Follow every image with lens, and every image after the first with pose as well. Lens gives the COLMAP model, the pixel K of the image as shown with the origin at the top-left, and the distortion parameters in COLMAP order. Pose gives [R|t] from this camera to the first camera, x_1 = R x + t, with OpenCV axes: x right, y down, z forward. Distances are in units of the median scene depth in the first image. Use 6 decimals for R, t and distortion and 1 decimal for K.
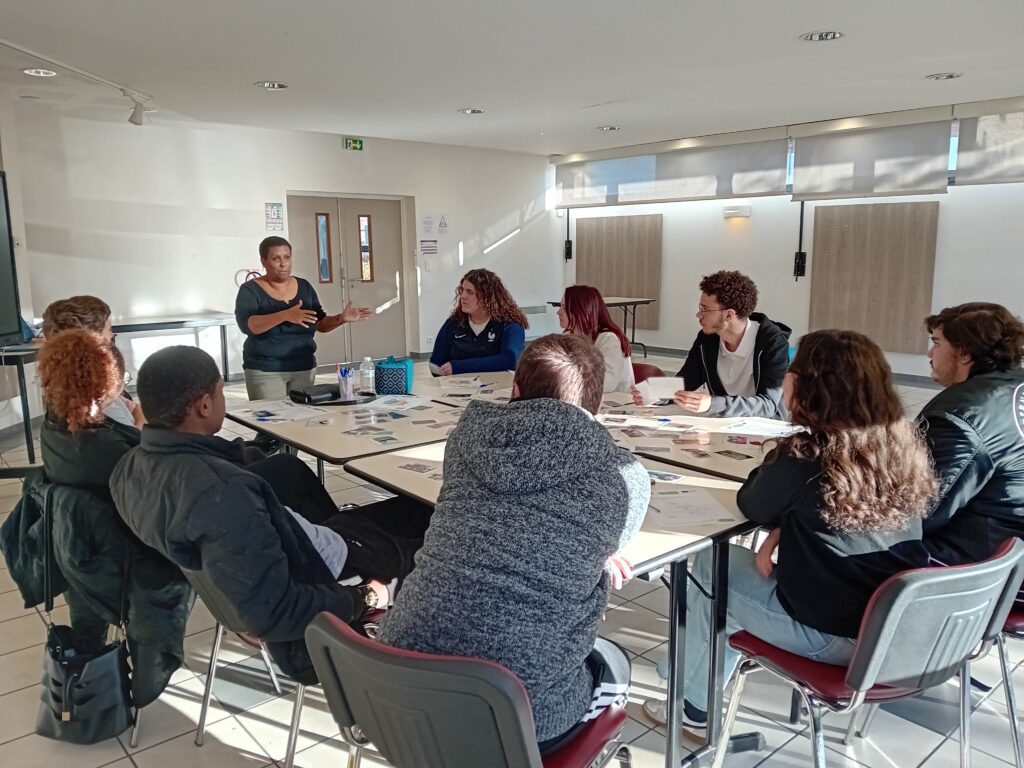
lens RADIAL K [[779.0, 0, 512.0], [0, 779.0, 384.0], [0, 0, 1]] dist [0.000136, -0.002212]
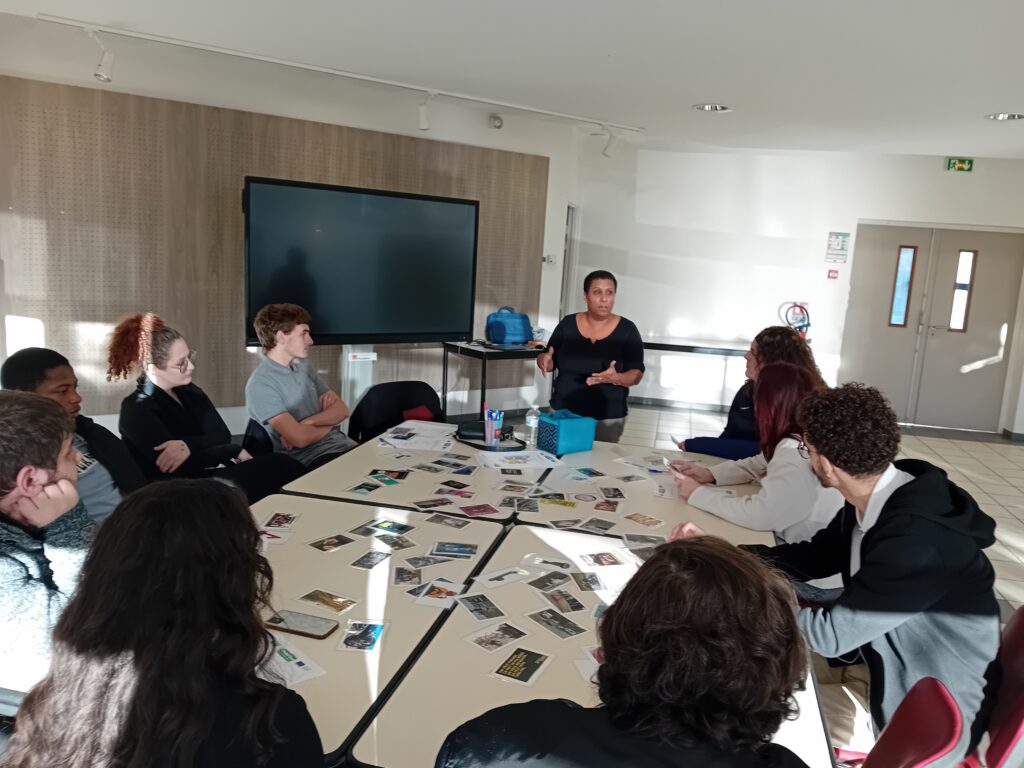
lens RADIAL K [[786.7, 0, 512.0], [0, 786.7, 384.0], [0, 0, 1]] dist [-0.032320, 0.000877]
pose [[0.588393, 0.181294, -0.787988, 0.235732], [-0.201228, 0.976711, 0.074456, -0.056345], [0.783135, 0.114756, 0.611171, 0.183644]]
